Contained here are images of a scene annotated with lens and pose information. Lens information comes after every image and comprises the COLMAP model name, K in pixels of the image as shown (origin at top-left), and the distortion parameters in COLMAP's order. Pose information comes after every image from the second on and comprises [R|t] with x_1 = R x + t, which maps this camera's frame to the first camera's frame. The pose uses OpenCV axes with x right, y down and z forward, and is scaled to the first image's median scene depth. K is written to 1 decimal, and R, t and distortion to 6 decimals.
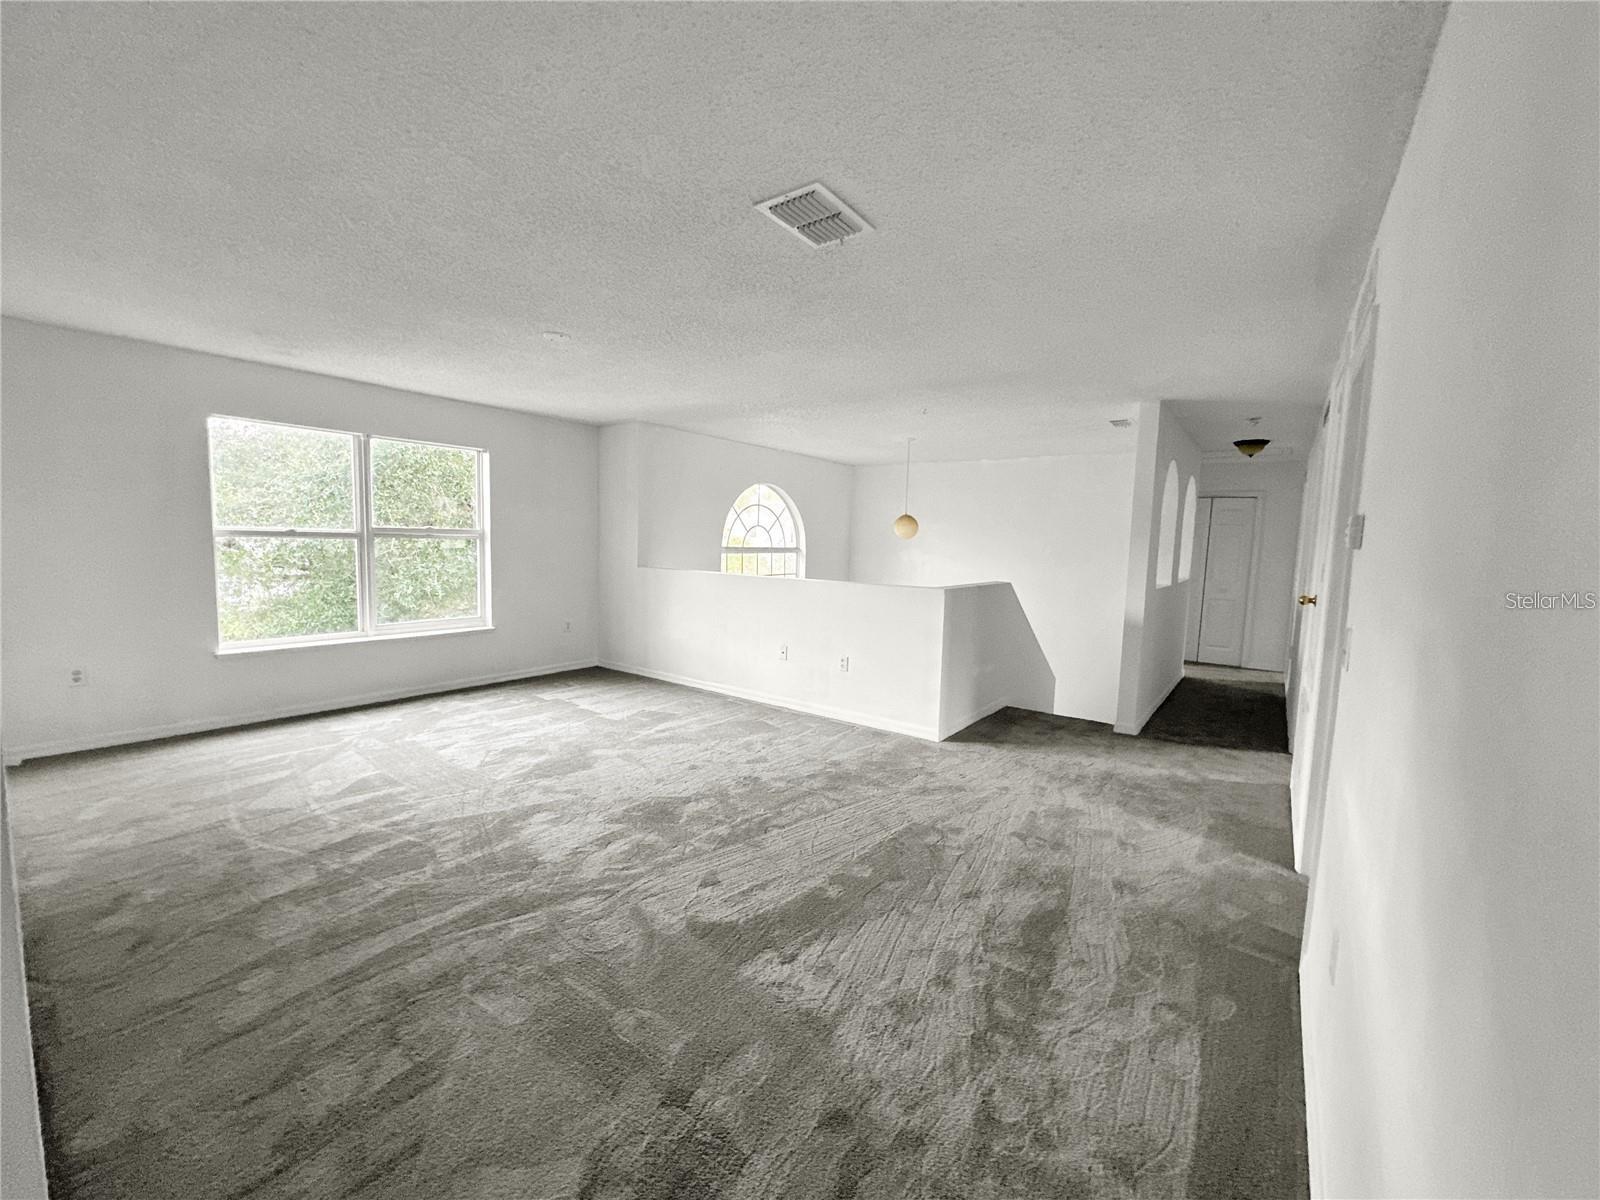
lens RADIAL K [[642.8, 0, 800.0], [0, 642.8, 600.0], [0, 0, 1]] dist [-0.000336, 0.000005]
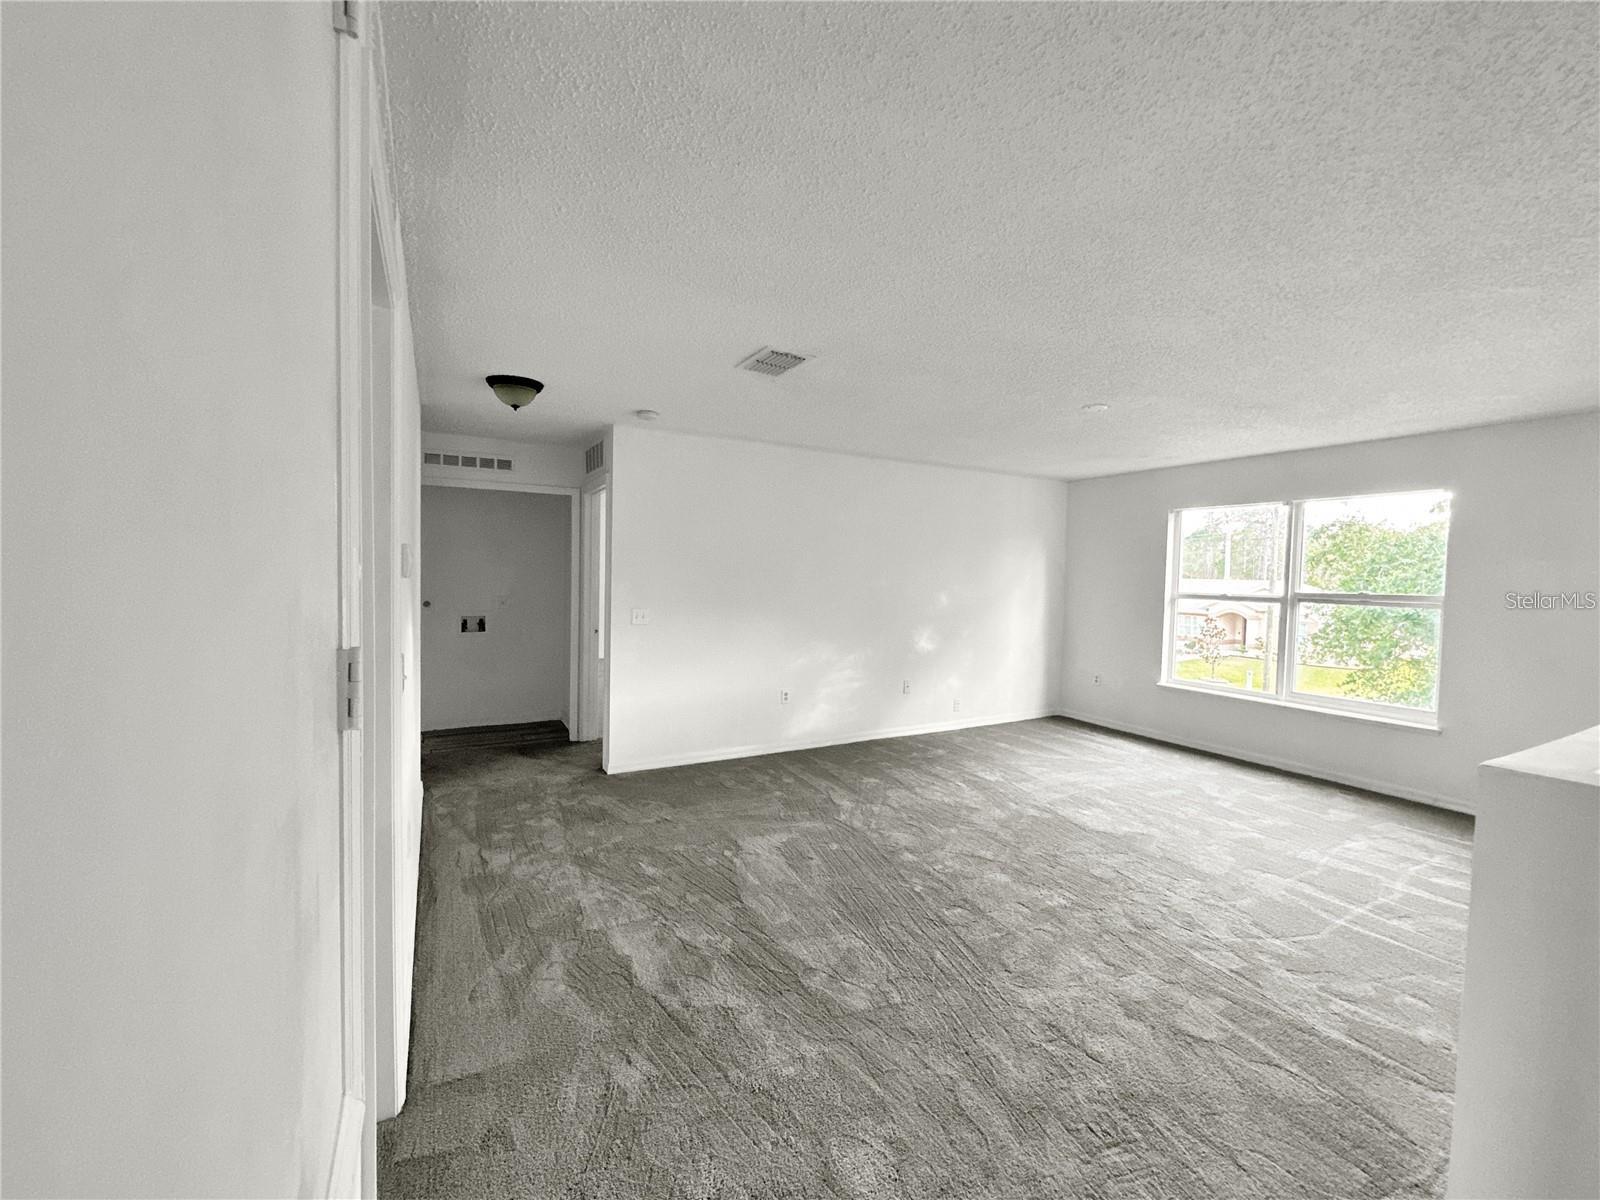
lens RADIAL K [[642.8, 0, 800.0], [0, 642.8, 600.0], [0, 0, 1]] dist [-0.000336, 0.000005]
pose [[-0.393905, 0.001031, -0.919151, 0.579571], [-0.119994, 0.991384, 0.052536, -0.065811], [0.911285, 0.130986, -0.390387, 0.740239]]
